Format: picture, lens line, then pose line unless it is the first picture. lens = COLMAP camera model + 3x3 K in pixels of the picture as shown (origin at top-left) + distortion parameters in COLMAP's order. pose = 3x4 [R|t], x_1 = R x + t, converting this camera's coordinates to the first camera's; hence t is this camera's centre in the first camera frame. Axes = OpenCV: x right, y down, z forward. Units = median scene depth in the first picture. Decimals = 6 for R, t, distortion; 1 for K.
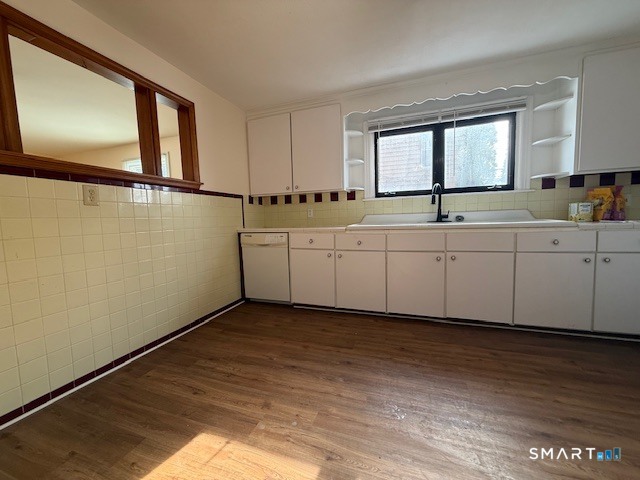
lens RADIAL K [[255.9, 0, 320.0], [0, 255.9, 240.0], [0, 0, 1]] dist [-0.000312, -0.000037]
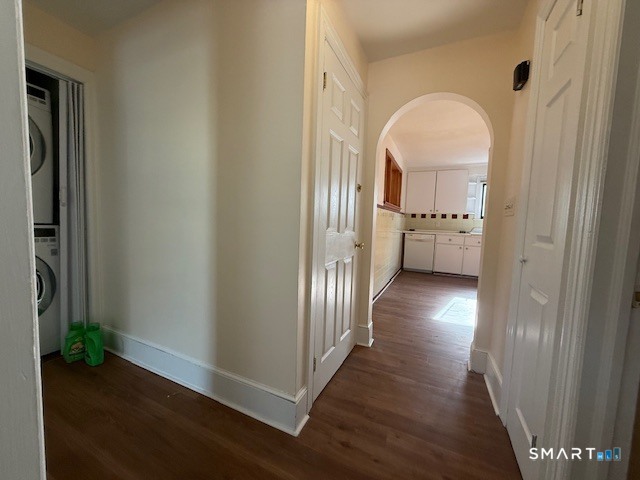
lens RADIAL K [[255.9, 0, 320.0], [0, 255.9, 240.0], [0, 0, 1]] dist [-0.000312, -0.000037]
pose [[0.992596, 0.074065, -0.096271, -0.842091], [-0.074296, 0.997236, 0.001187, 0.076574], [0.096093, 0.005974, 0.995354, -1.055909]]
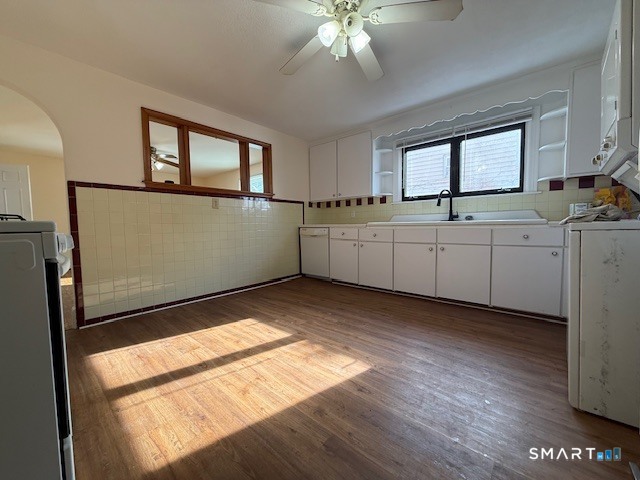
lens RADIAL K [[255.9, 0, 320.0], [0, 255.9, 240.0], [0, 0, 1]] dist [-0.000312, -0.000037]
pose [[0.931064, 0.036983, -0.362976, 0.352765], [-0.042130, 0.999092, -0.006272, 0.051696], [0.362415, 0.021132, 0.931777, -0.327468]]
